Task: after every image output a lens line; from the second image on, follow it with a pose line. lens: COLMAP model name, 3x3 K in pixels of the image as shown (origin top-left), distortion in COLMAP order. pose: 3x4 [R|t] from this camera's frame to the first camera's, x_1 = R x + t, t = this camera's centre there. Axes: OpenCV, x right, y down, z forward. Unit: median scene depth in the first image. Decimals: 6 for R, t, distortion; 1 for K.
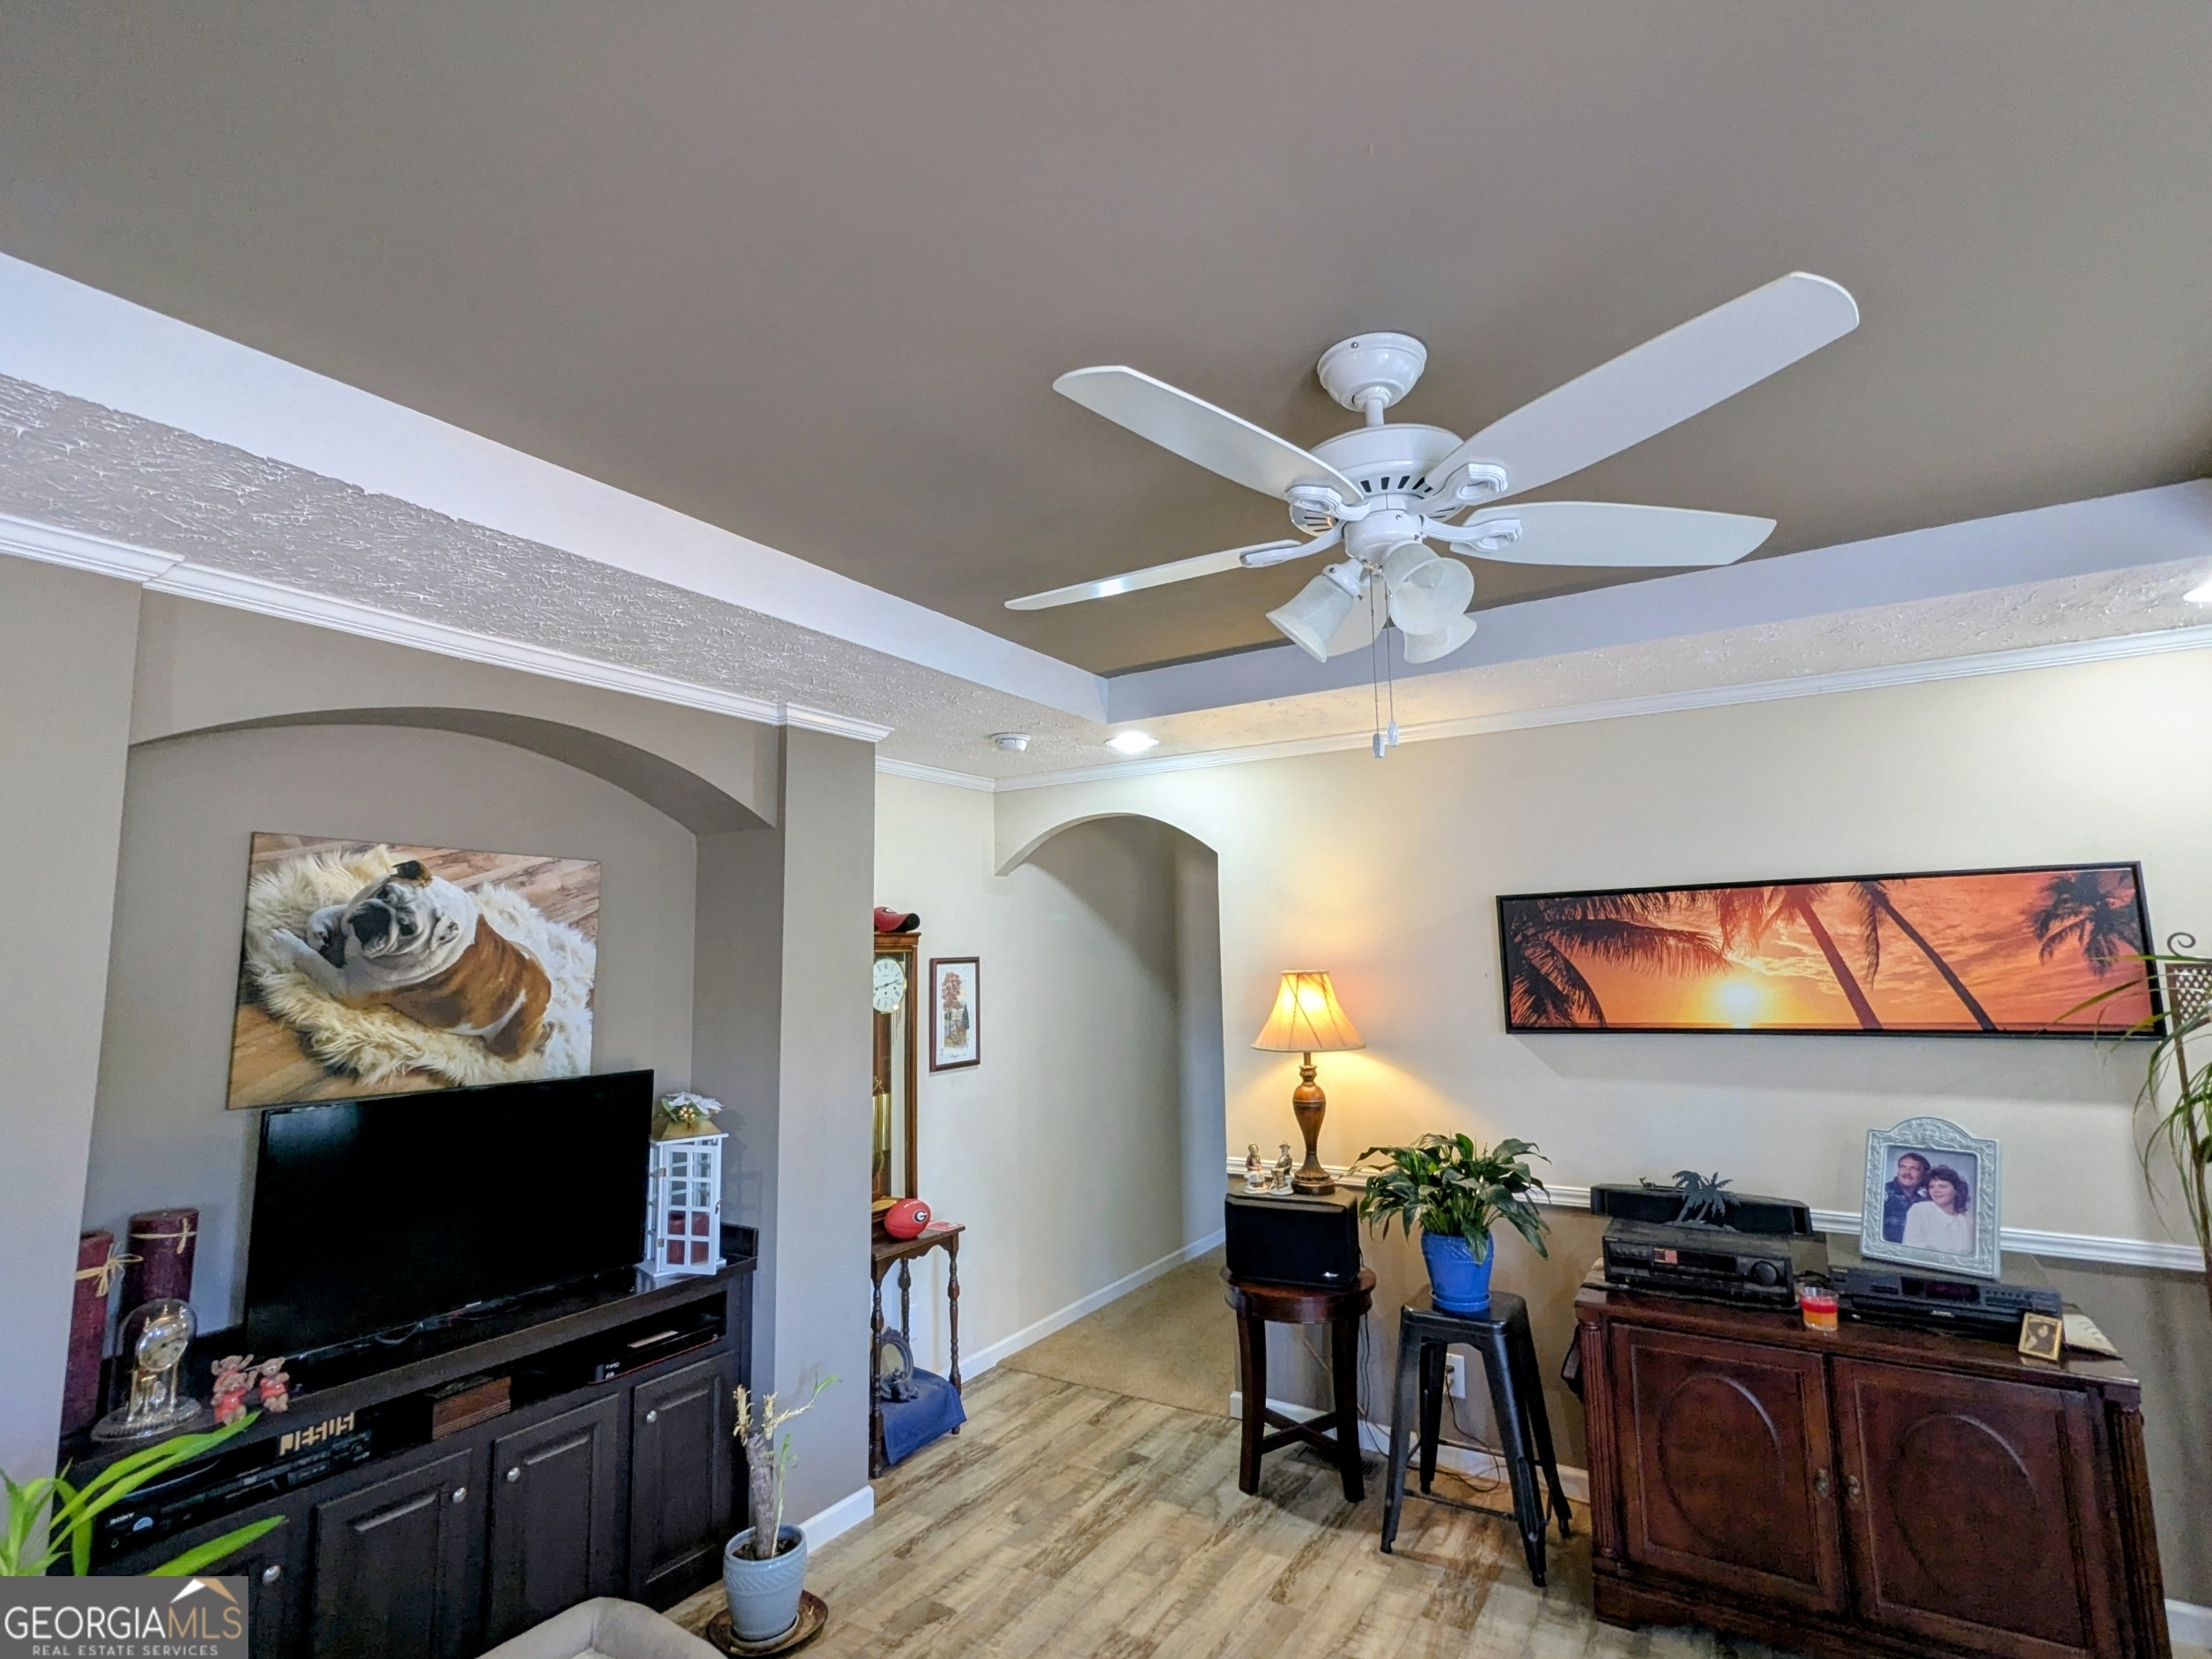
lens RADIAL K [[1081.5, 0, 1098.9], [0, 1081.5, 831.9], [0, 0, 1]] dist [0.003584, 0.001003]
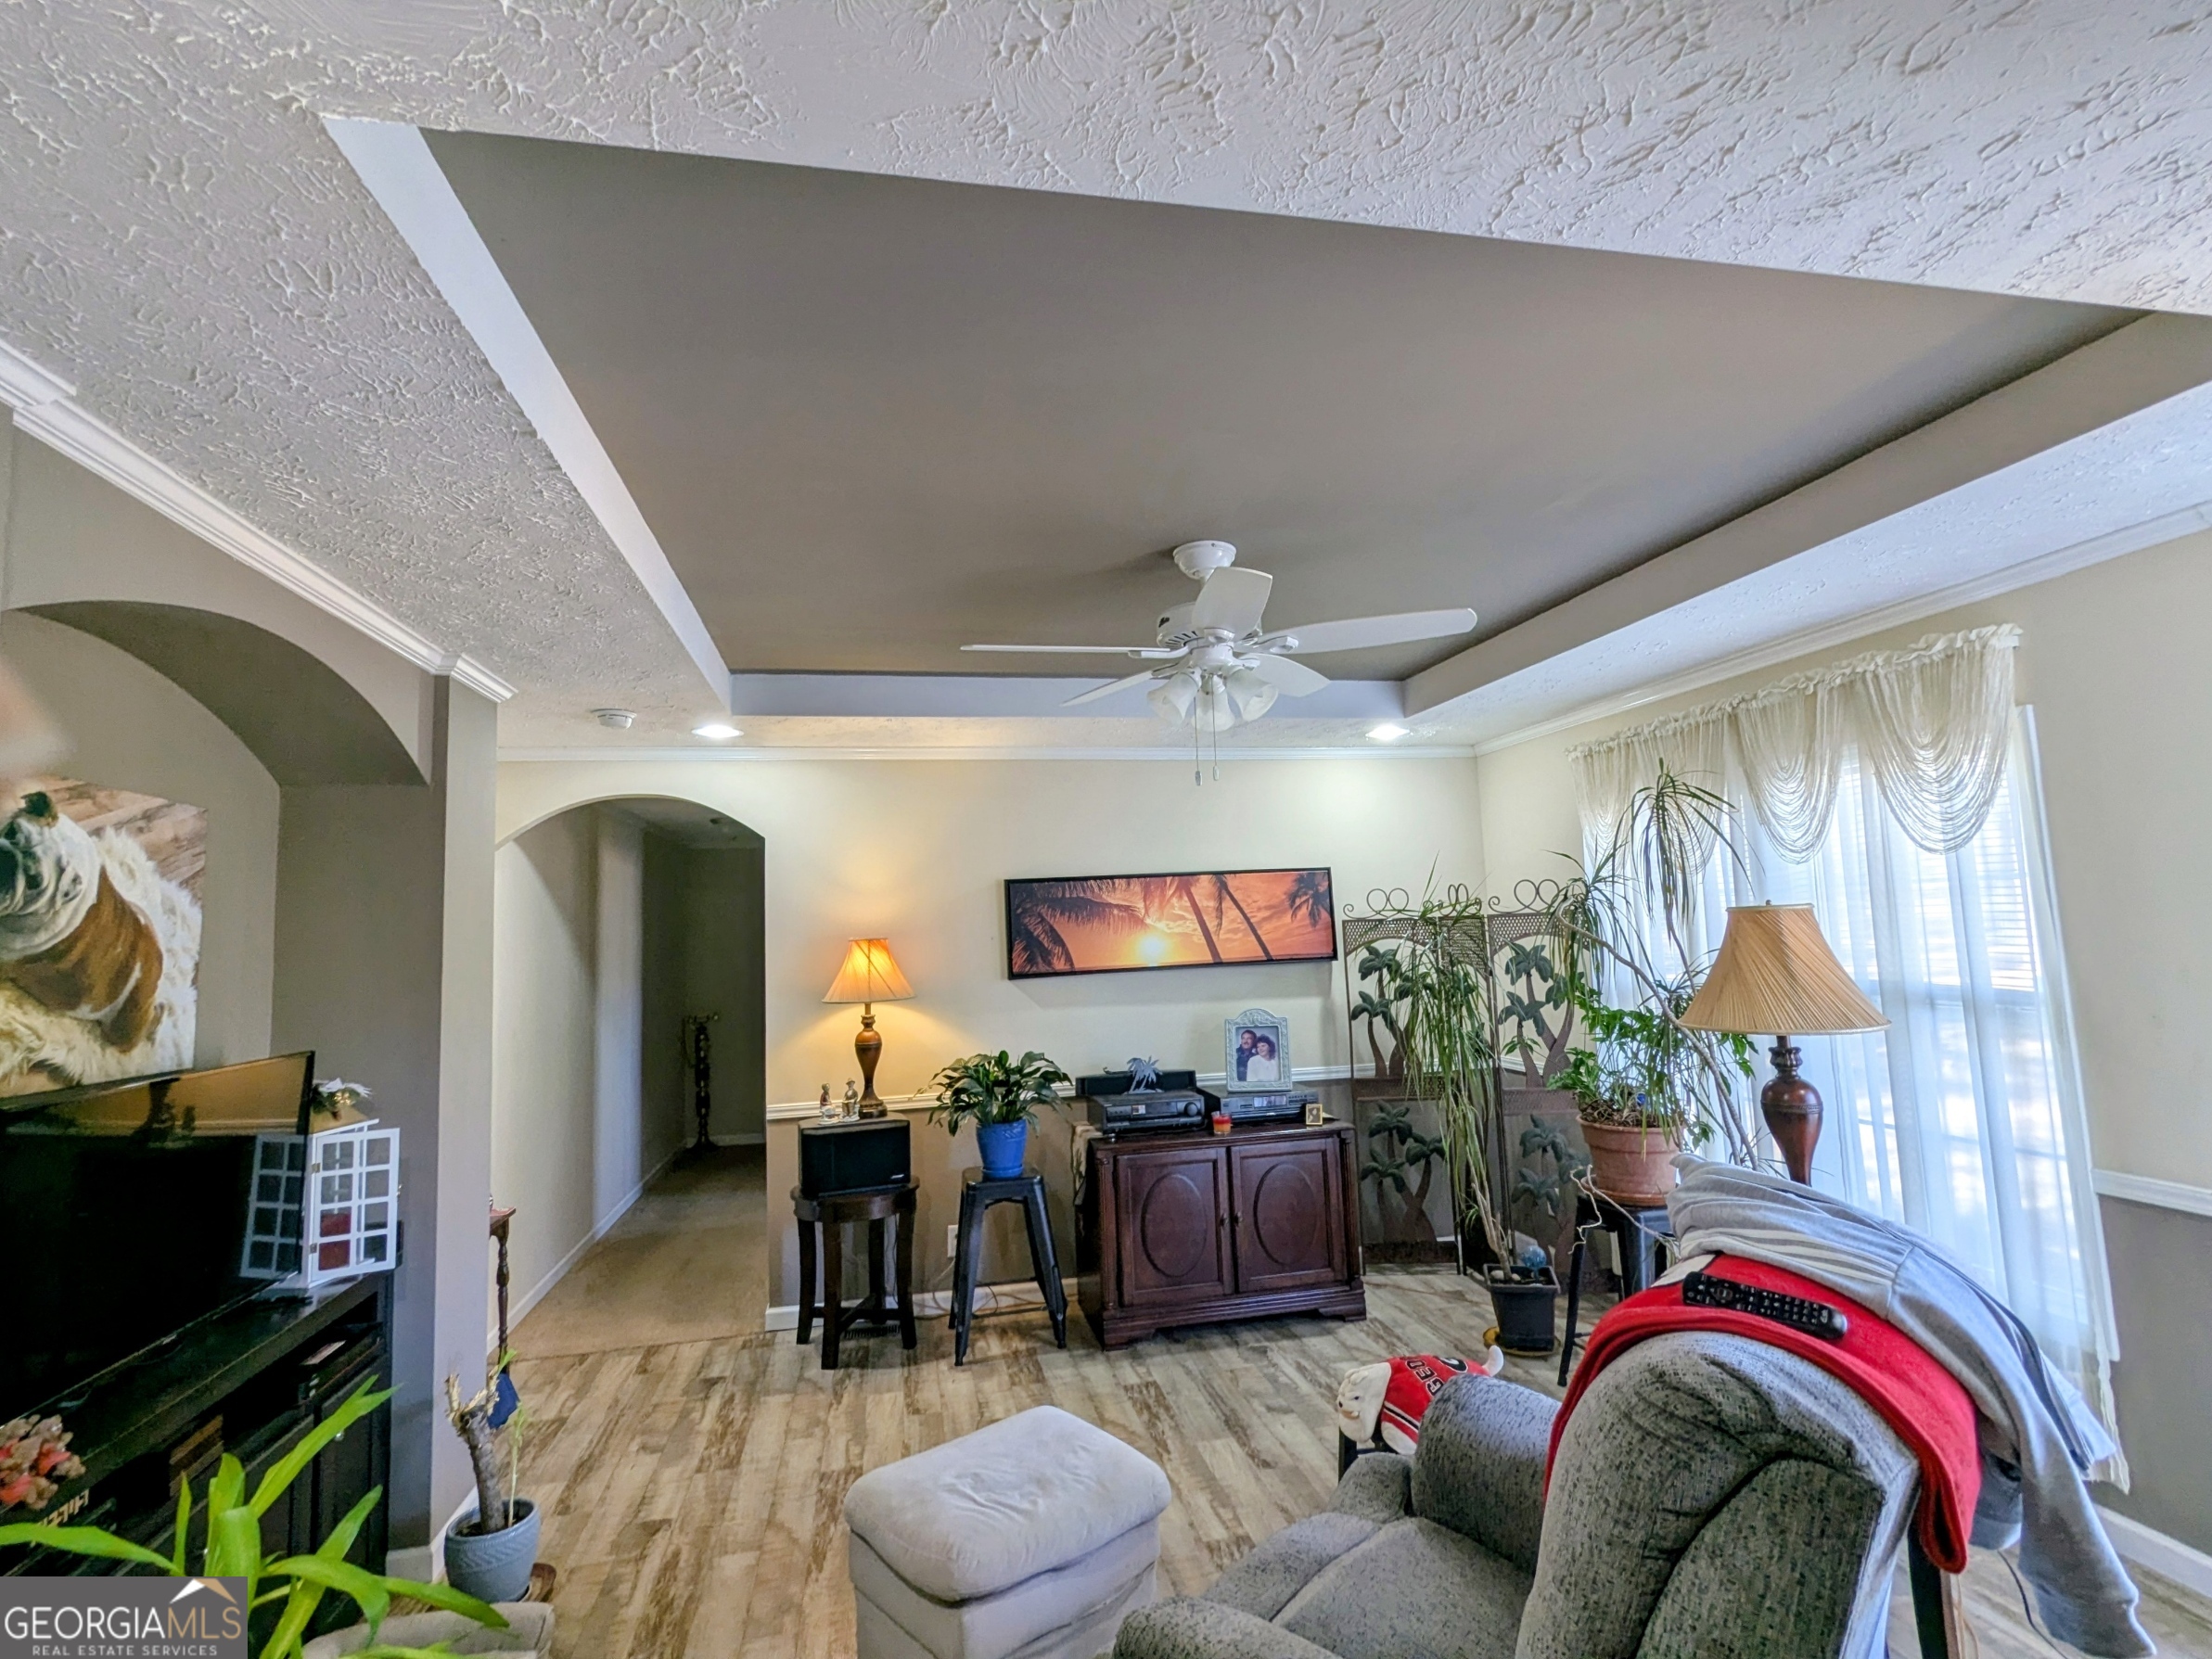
lens RADIAL K [[1056.9, 0, 1105.5], [0, 1056.9, 827.9], [0, 0, 1]] dist [0.001334, 0.001308]
pose [[0.718144, 0.058859, 0.693401, -0.558760], [-0.055473, 0.998088, -0.027270, 0.028070], [-0.693680, -0.018882, 0.720036, -0.053591]]
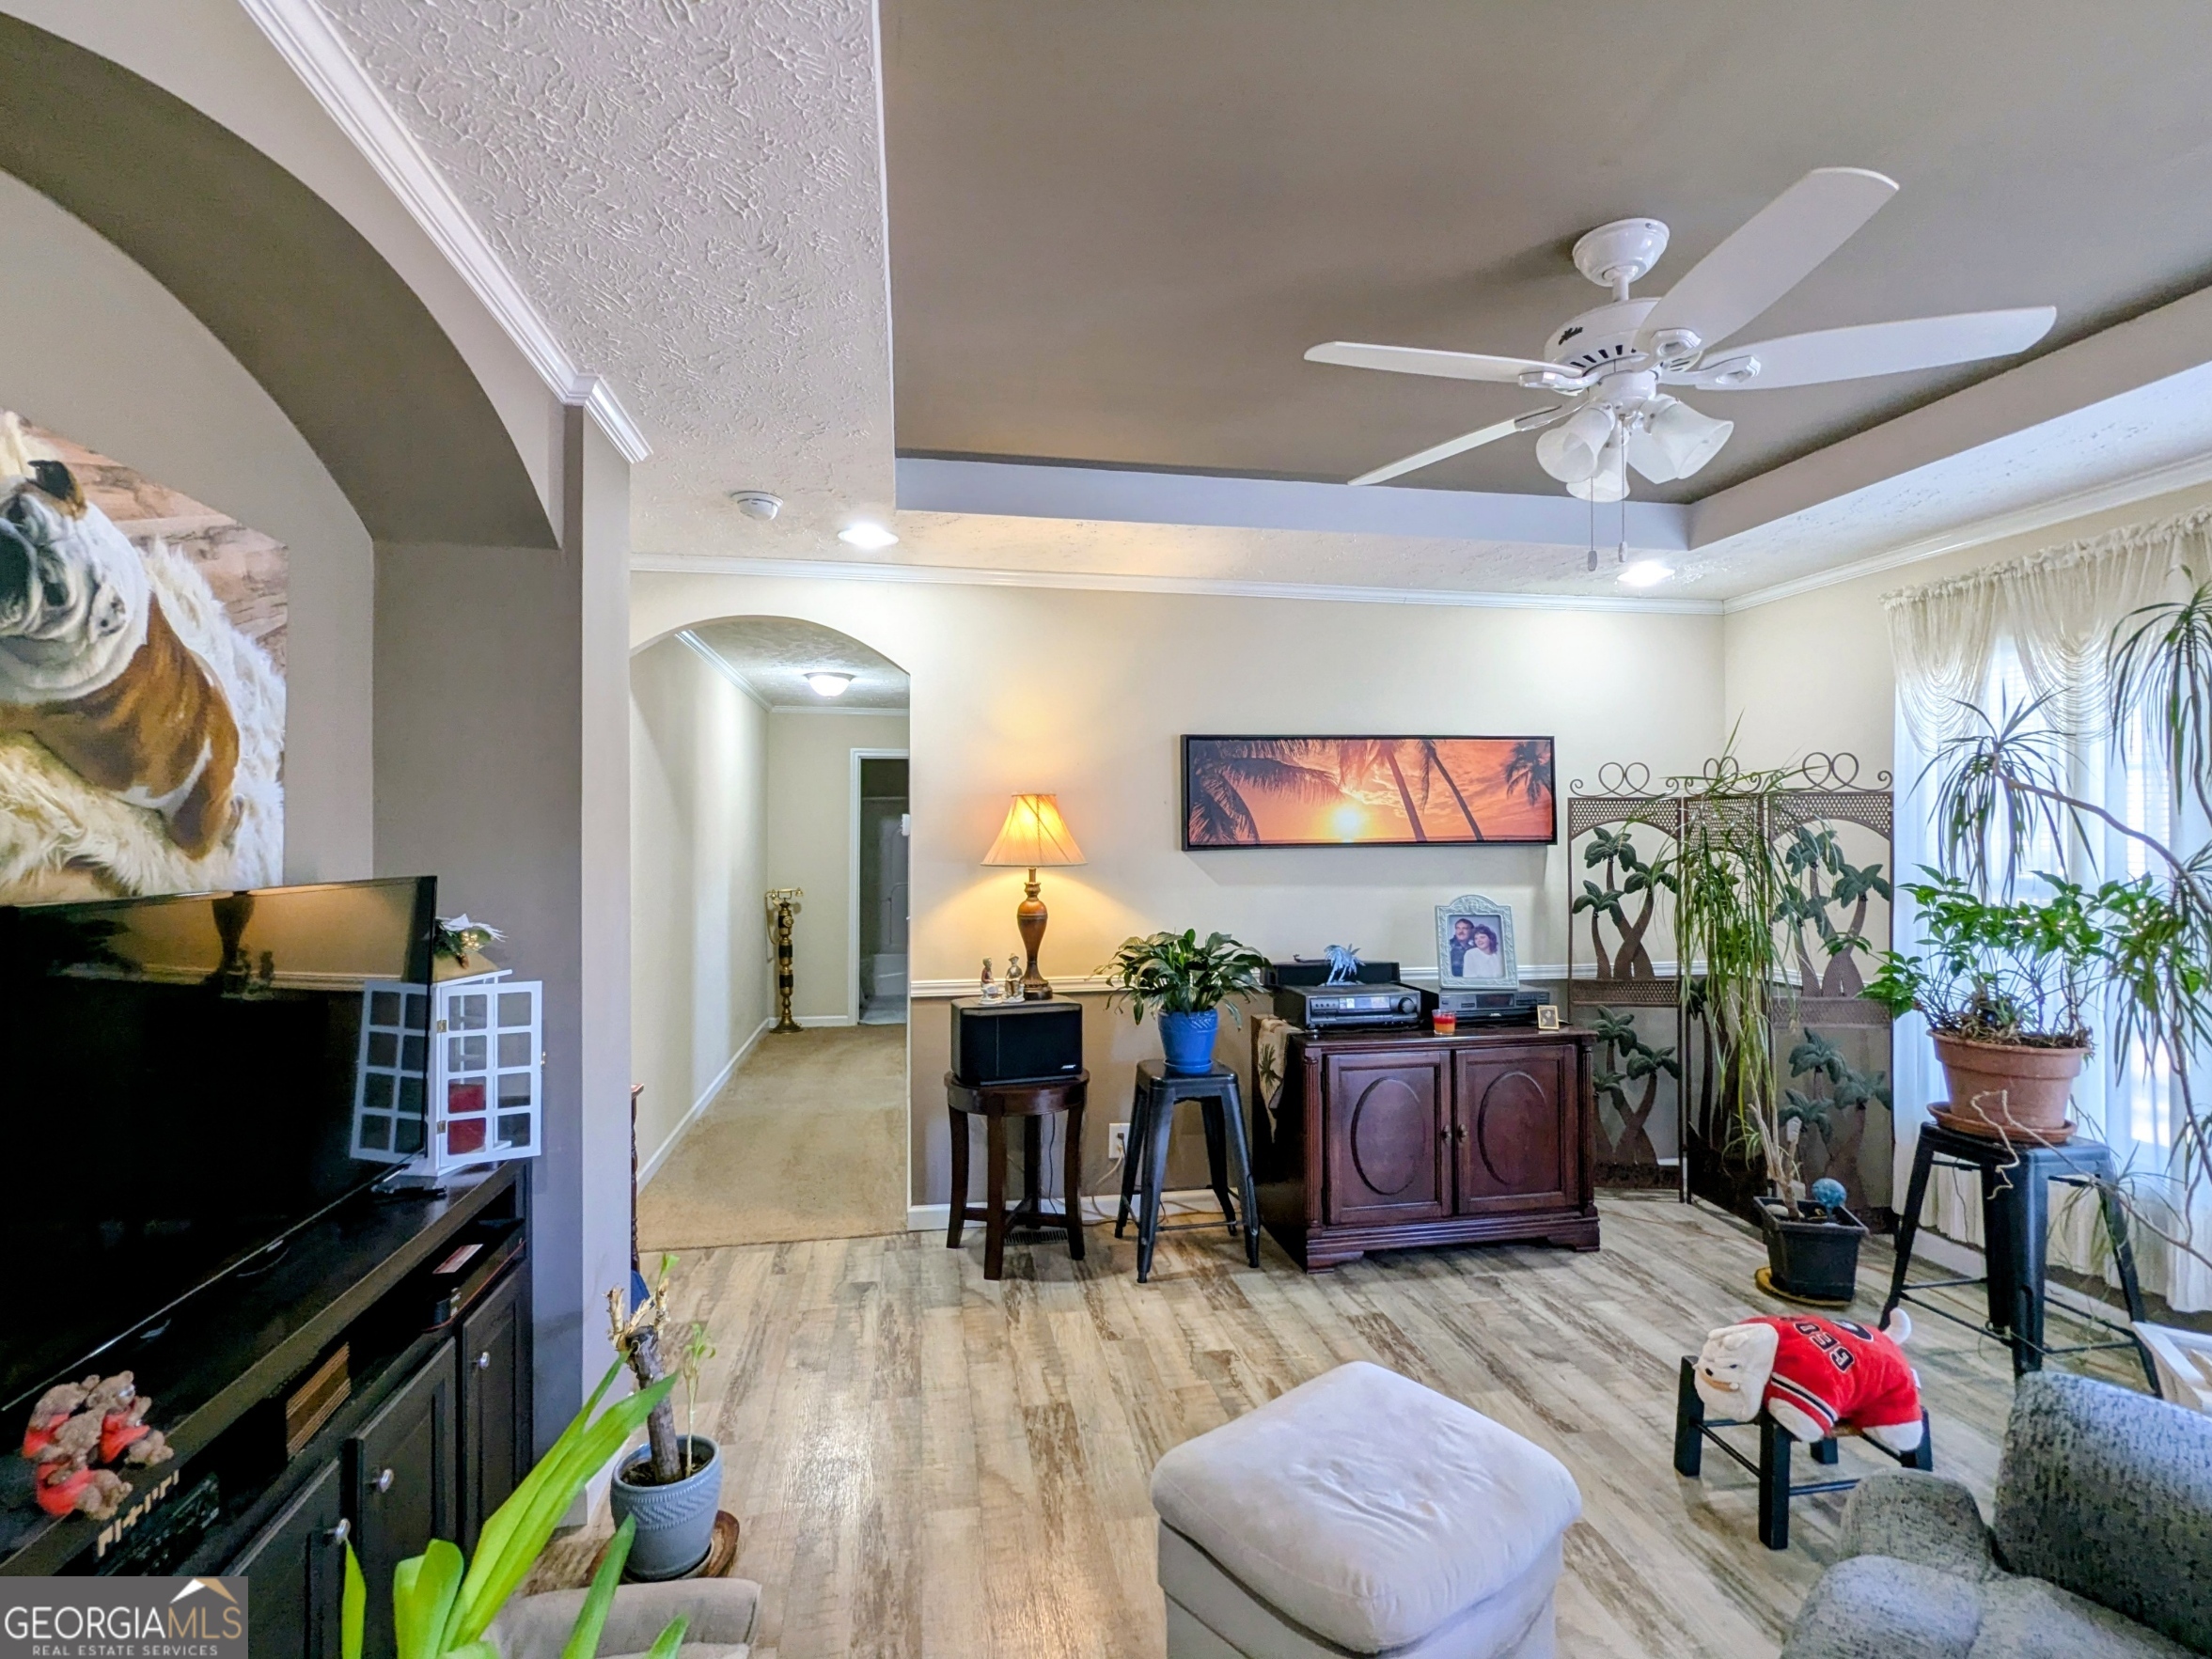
lens RADIAL K [[1055.8, 0, 1106.0], [0, 1055.8, 829.5], [0, 0, 1]] dist [0.001830, 0.000295]
pose [[0.734730, 0.022174, 0.677997, -0.553011], [-0.089958, 0.993823, 0.064983, 0.112590], [-0.672368, -0.108736, 0.732187, 0.252480]]
